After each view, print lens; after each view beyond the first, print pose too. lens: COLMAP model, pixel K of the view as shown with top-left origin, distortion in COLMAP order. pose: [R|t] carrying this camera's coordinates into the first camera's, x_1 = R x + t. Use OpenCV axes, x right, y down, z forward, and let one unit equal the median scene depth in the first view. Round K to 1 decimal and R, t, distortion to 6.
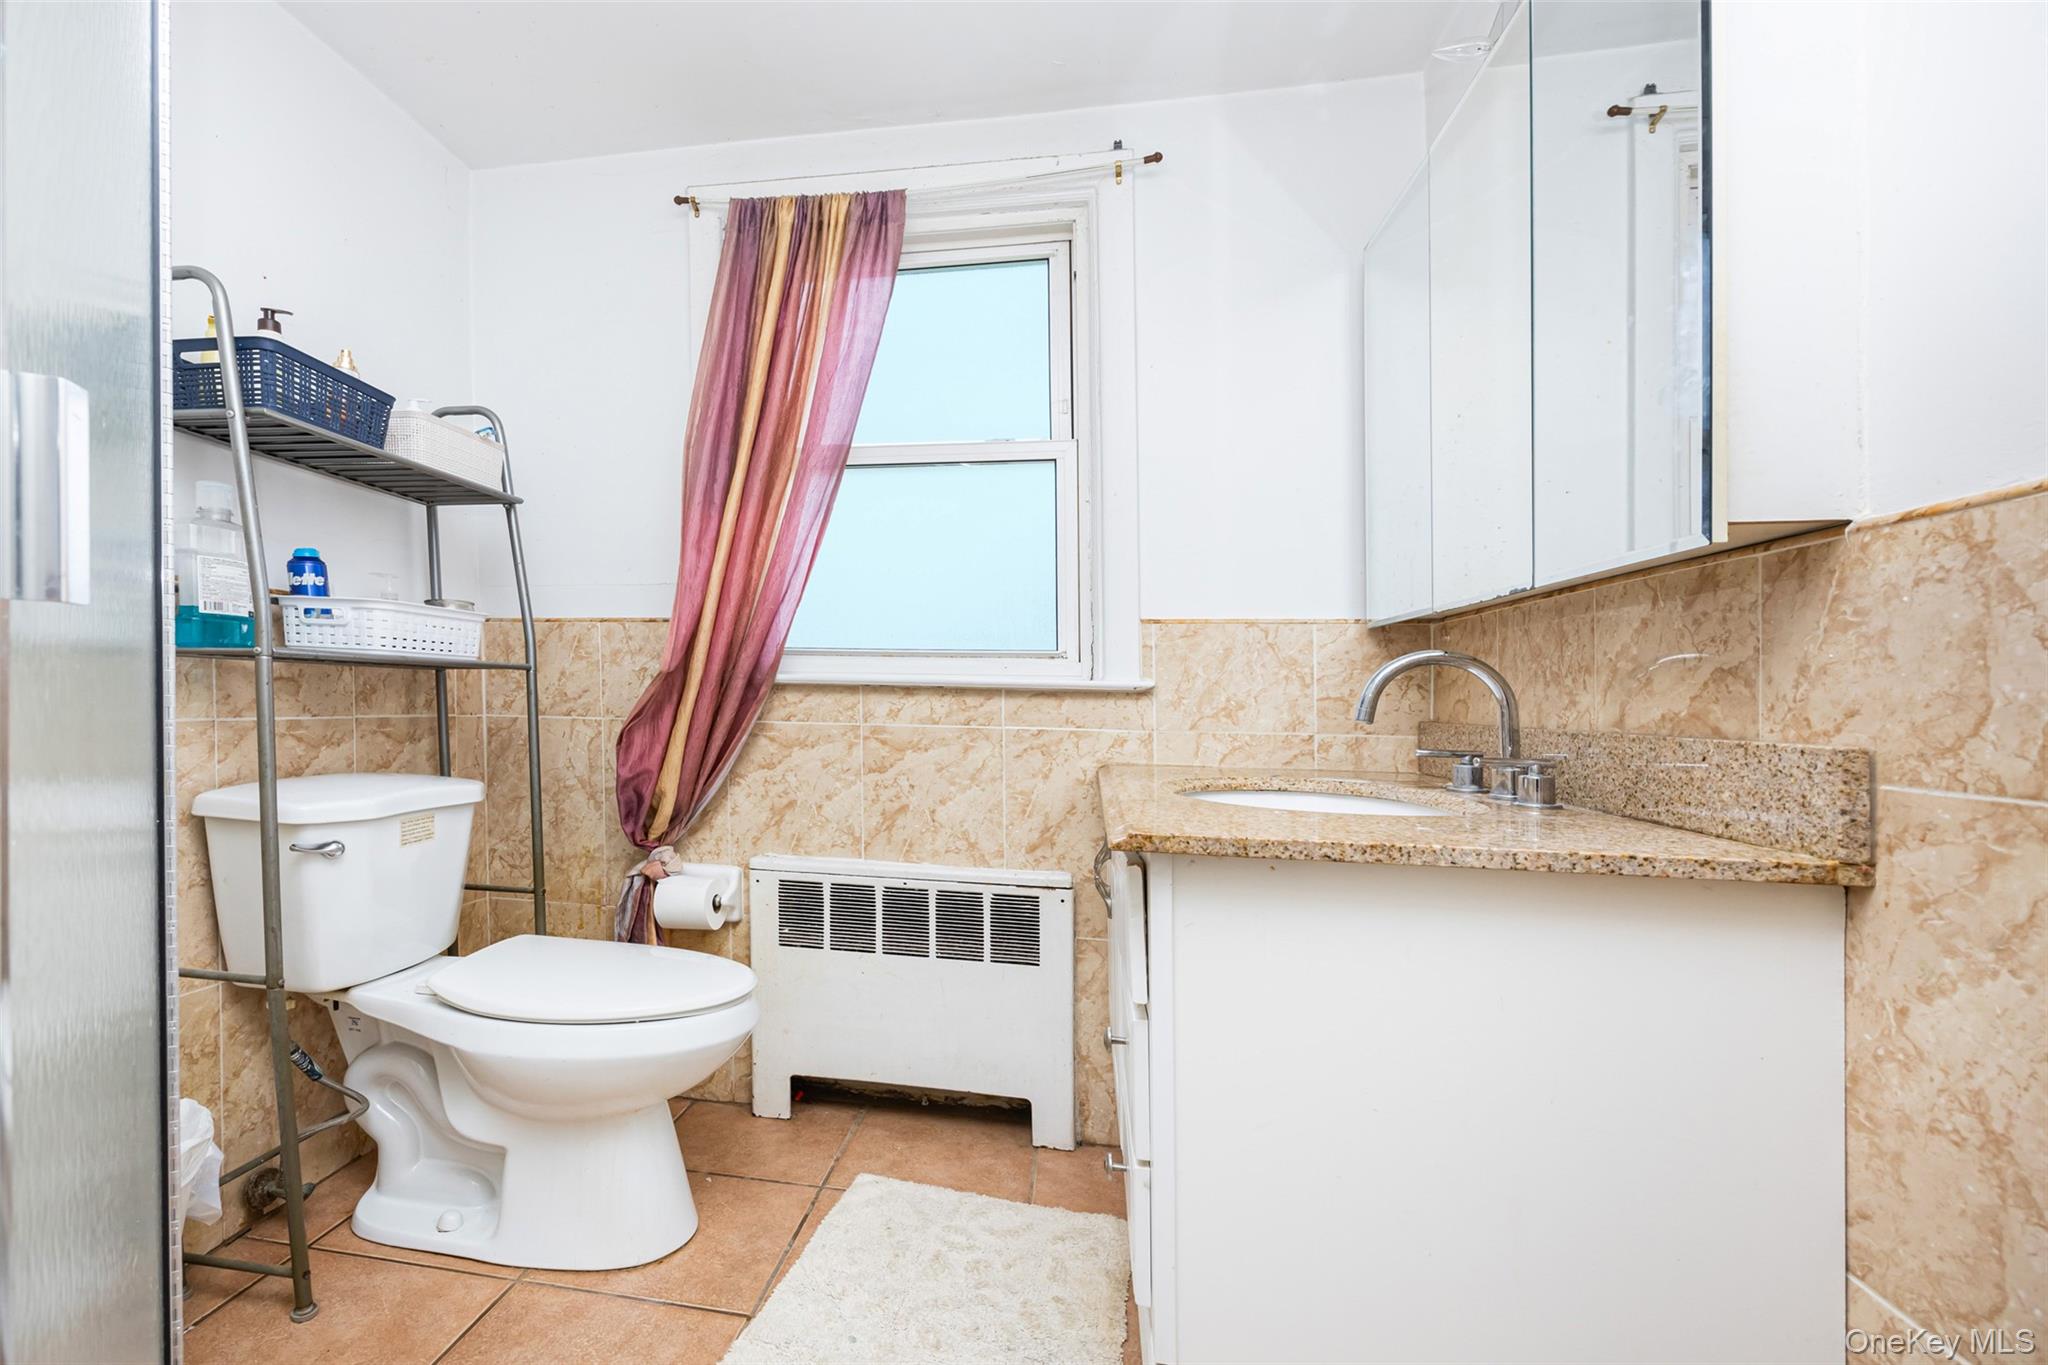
lens RADIAL K [[859.3, 0, 1020.5], [0, 859.3, 788.2], [0, 0, 1]] dist [-0.000803, -0.000523]
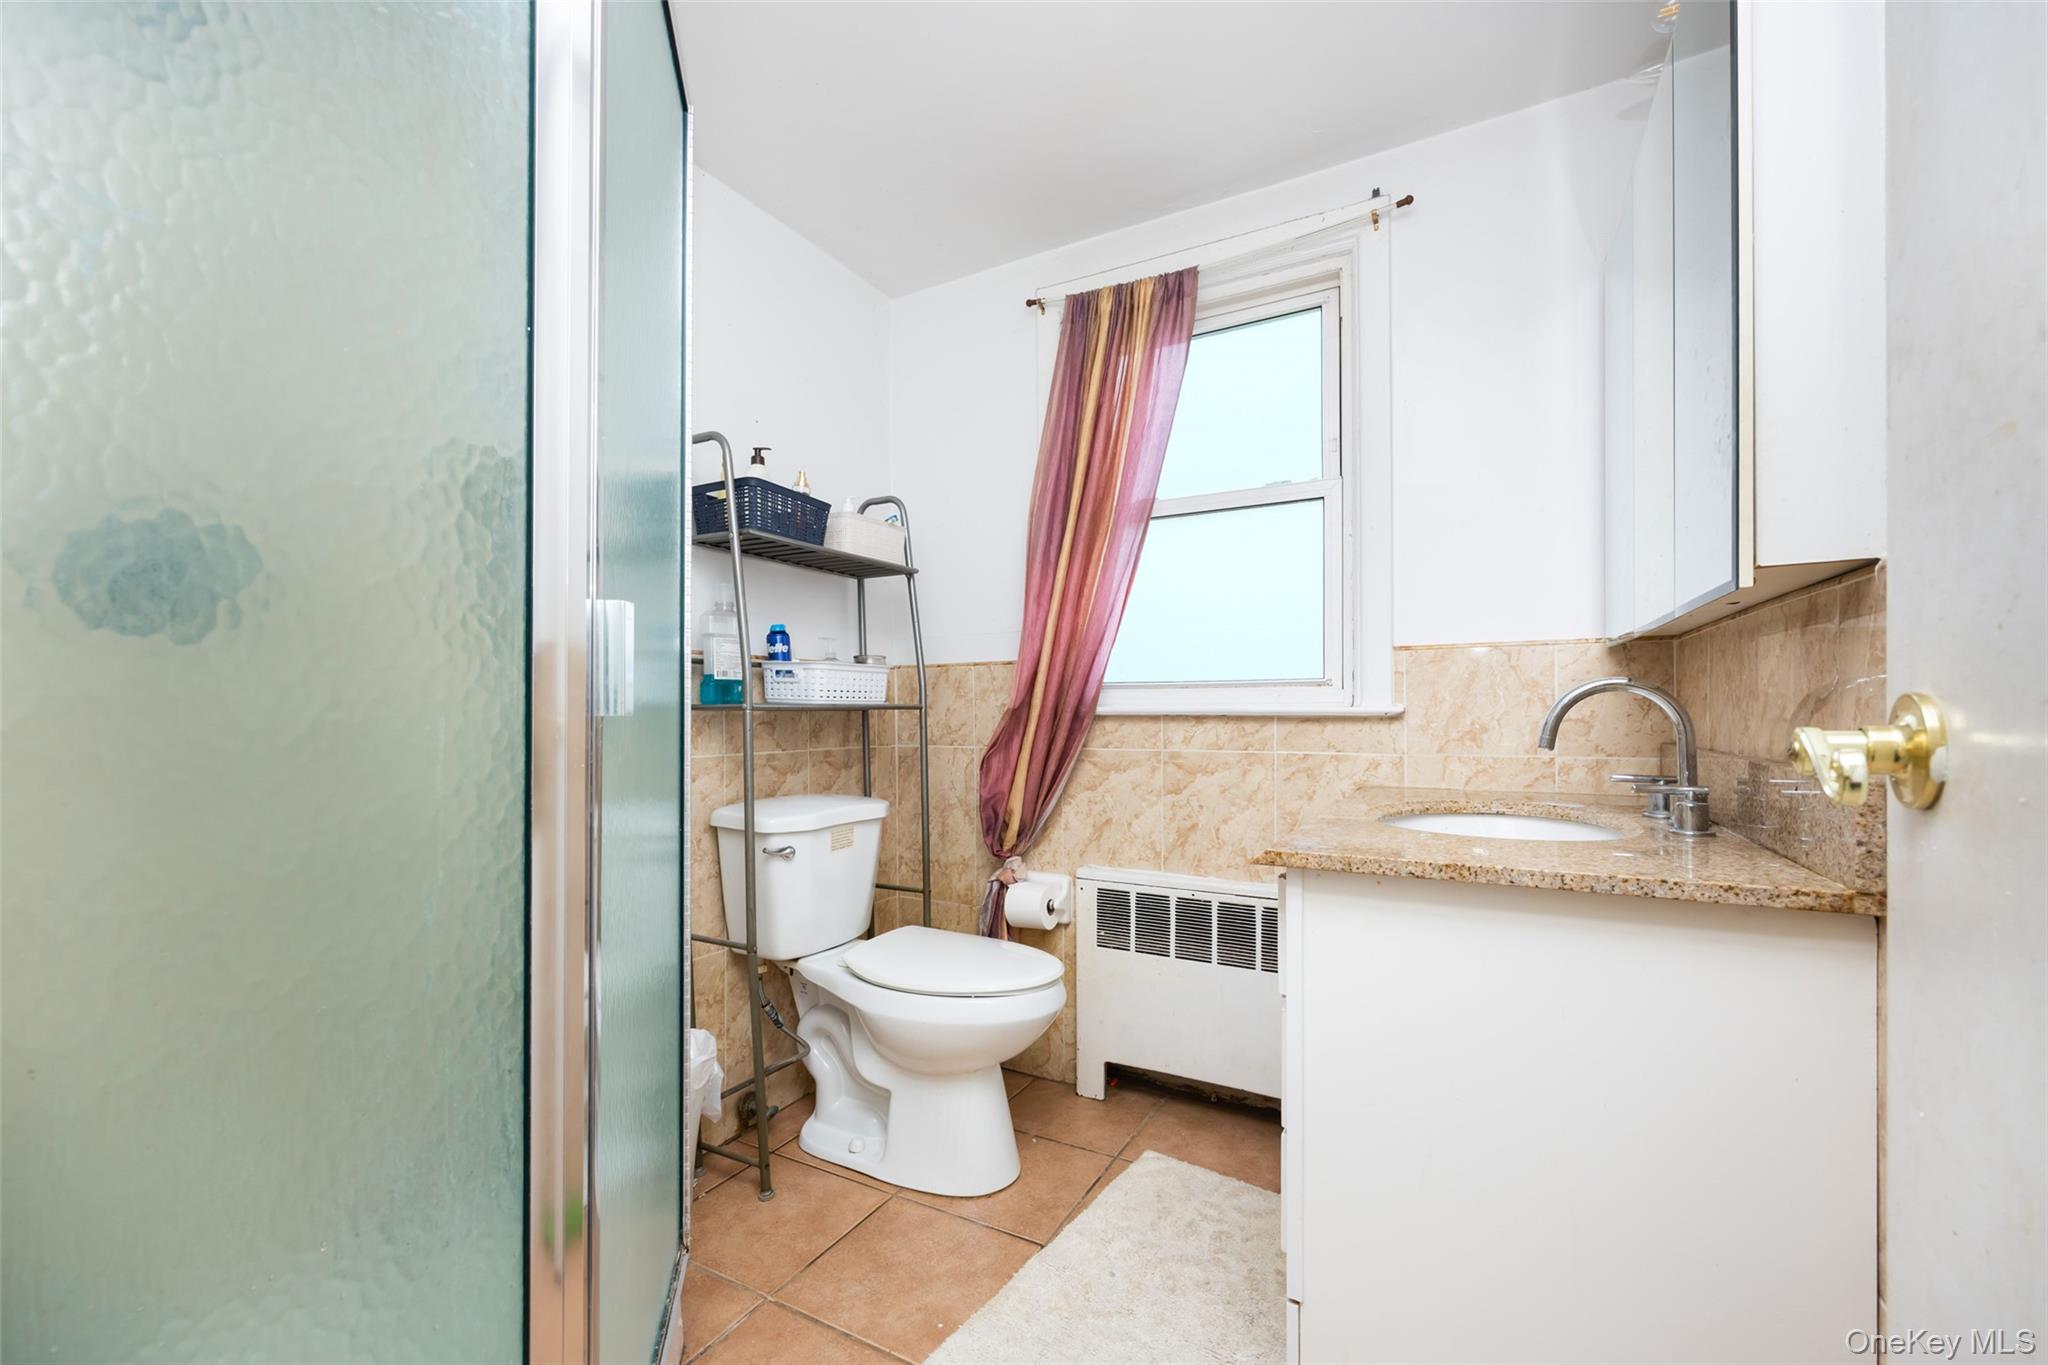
lens RADIAL K [[859.3, 0, 1020.5], [0, 859.3, 788.2], [0, 0, 1]] dist [-0.000803, -0.000523]
pose [[0.909324, -0.007119, -0.416027, 0.097878], [-0.000896, 0.999818, -0.019068, -0.003666], [0.416087, 0.017712, 0.909152, -0.074962]]
